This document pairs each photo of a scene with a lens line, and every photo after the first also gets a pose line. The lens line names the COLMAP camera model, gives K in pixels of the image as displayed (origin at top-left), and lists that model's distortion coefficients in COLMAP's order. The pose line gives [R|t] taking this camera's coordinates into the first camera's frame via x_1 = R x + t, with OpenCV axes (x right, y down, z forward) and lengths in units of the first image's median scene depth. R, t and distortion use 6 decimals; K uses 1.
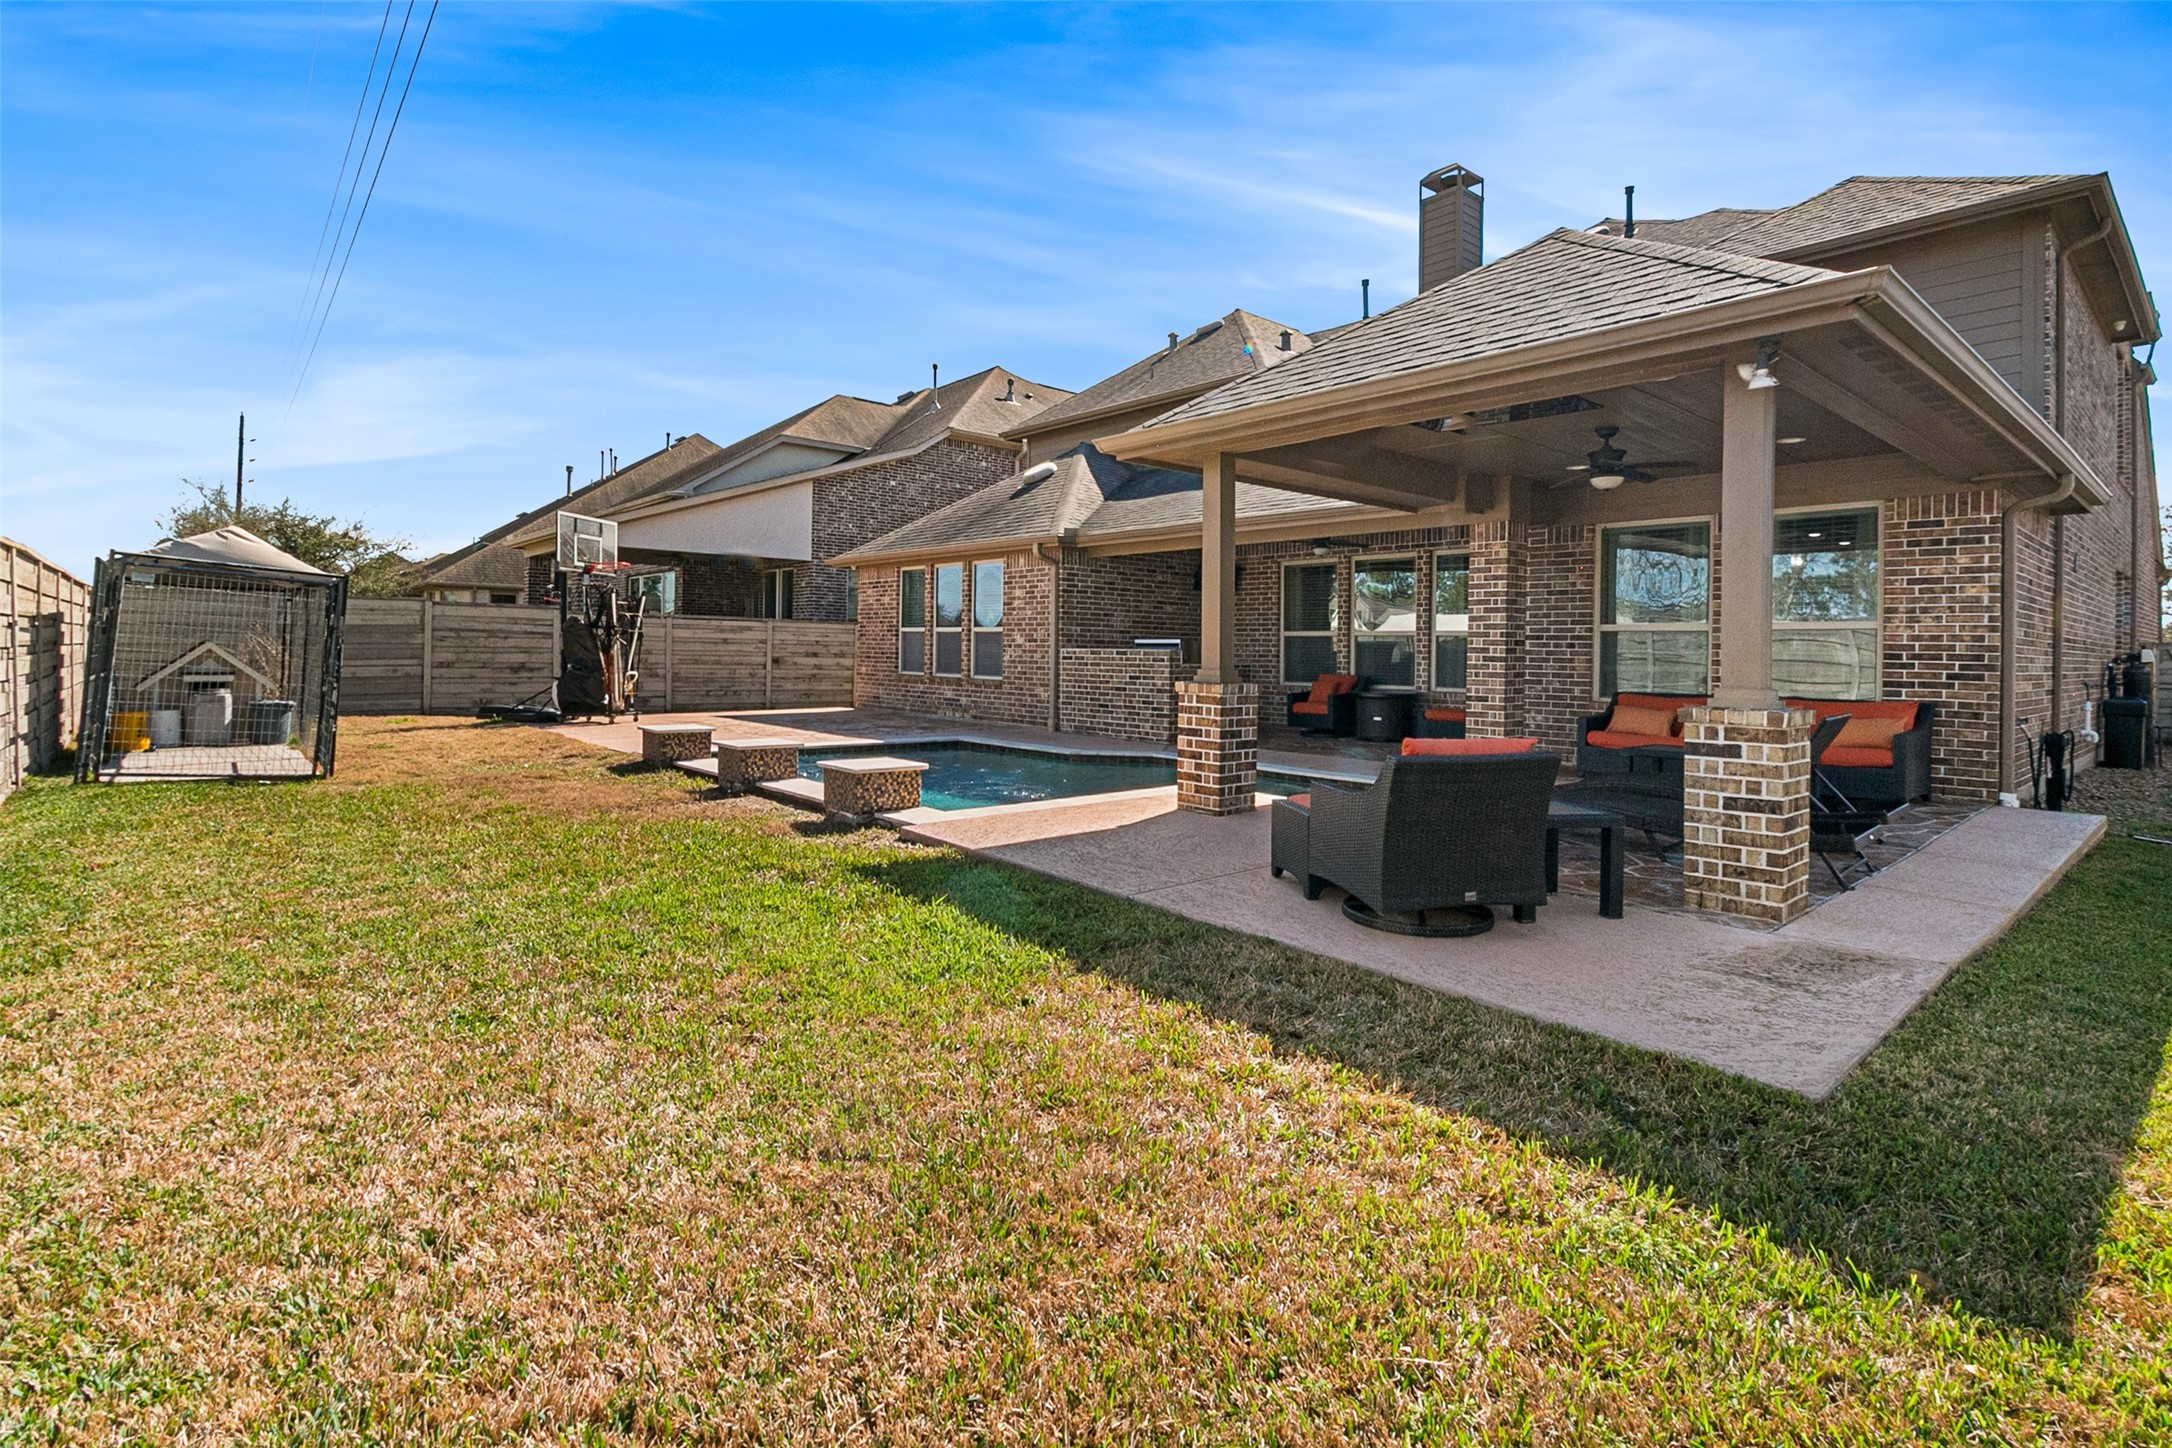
lens RADIAL K [[1043.1, 0, 1072.7], [0, 1043.1, 673.3], [0, 0, 1]] dist [0.004528, 0.000615]
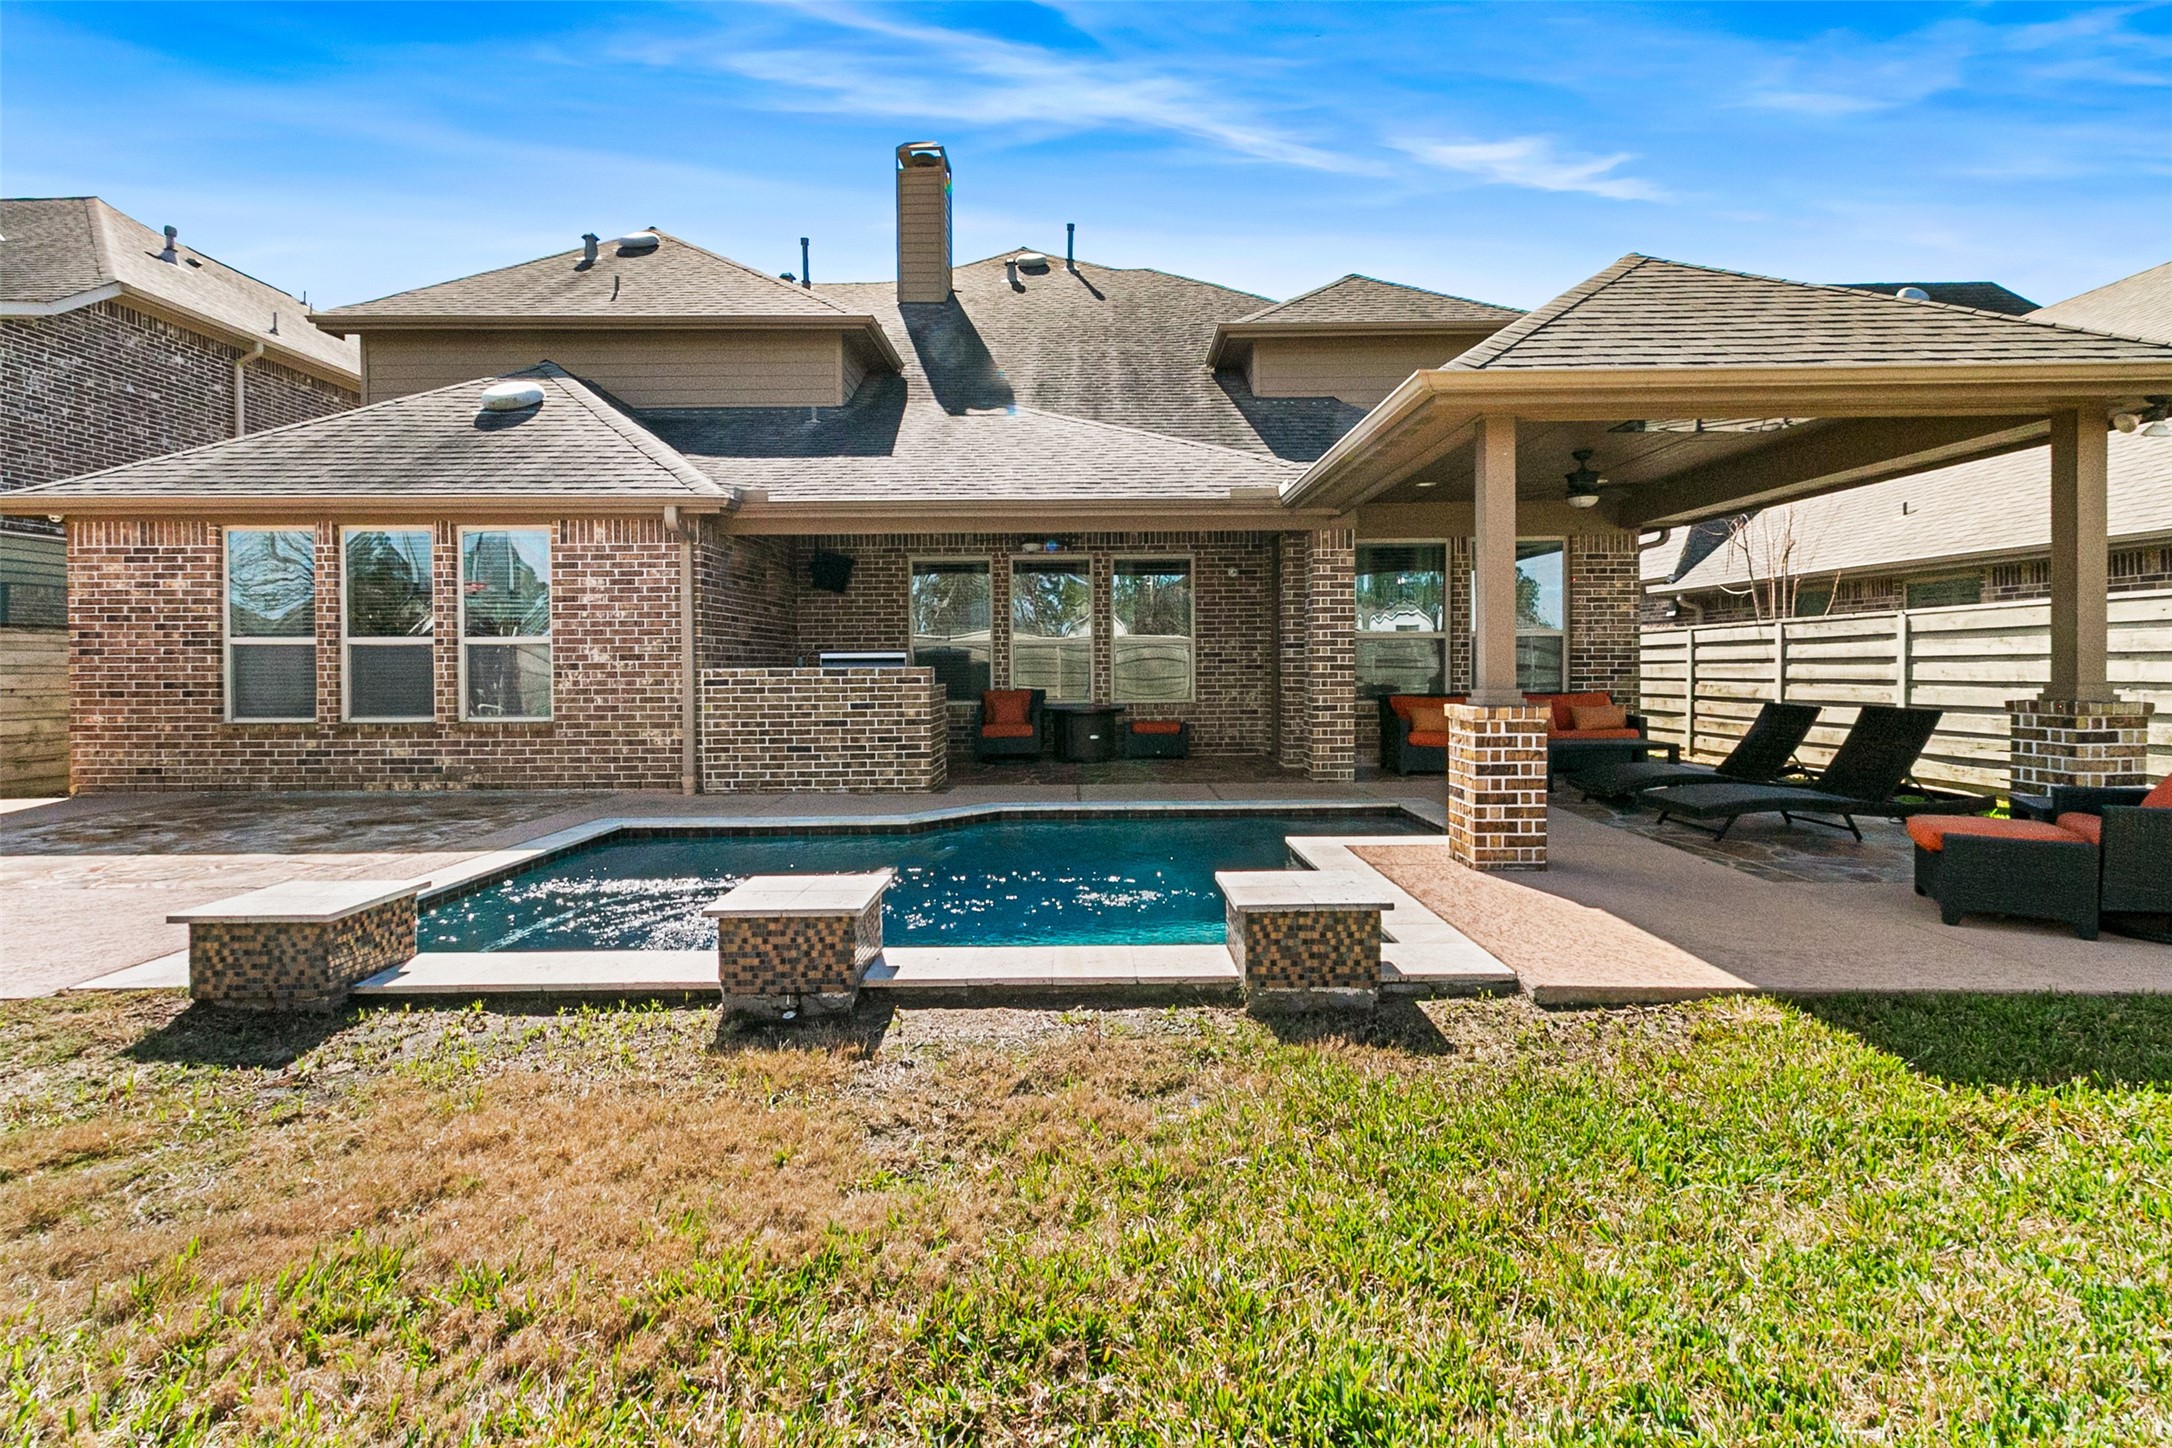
lens RADIAL K [[1043.1, 0, 1072.7], [0, 1043.1, 673.3], [0, 0, 1]] dist [0.004528, 0.000615]
pose [[0.640416, -0.029717, 0.767453, -0.524093], [0.035615, 0.999325, 0.008976, -0.026144], [-0.767202, 0.021584, 0.641043, 0.561844]]
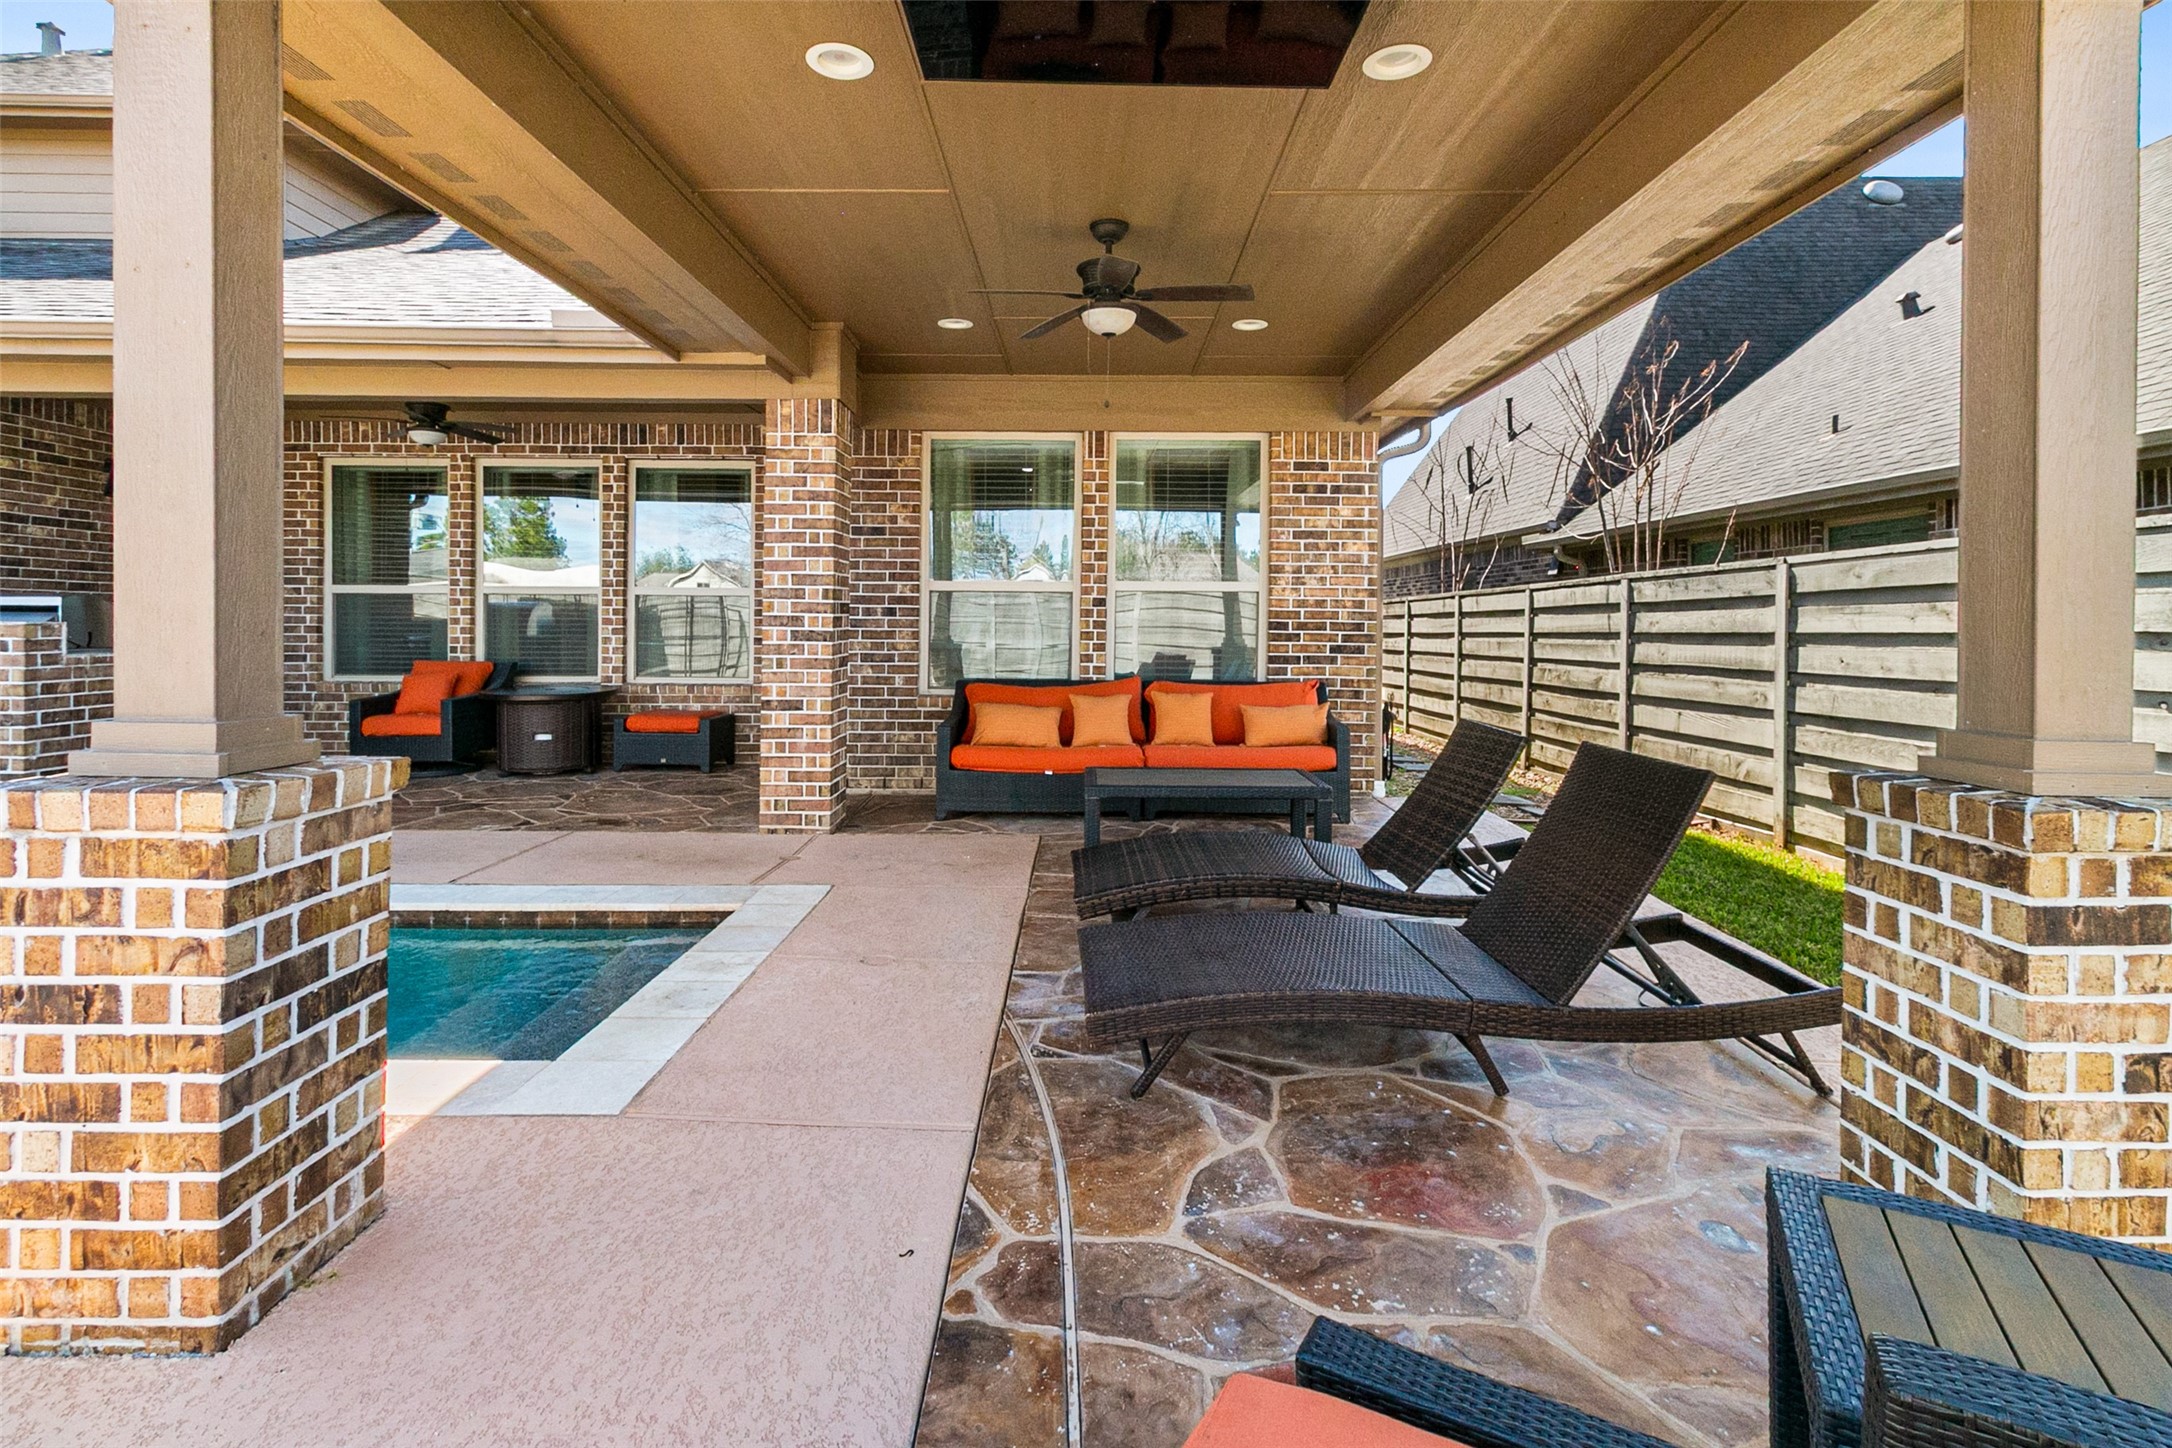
lens RADIAL K [[1027.2, 0, 1093.1], [0, 1027.2, 616.1], [0, 0, 1]] dist [0.000276, 0.000419]
pose [[0.641748, -0.005248, 0.766897, 0.066391], [0.018704, 0.999786, -0.008809, -0.016646], [-0.766687, 0.019997, 0.641709, 0.515350]]
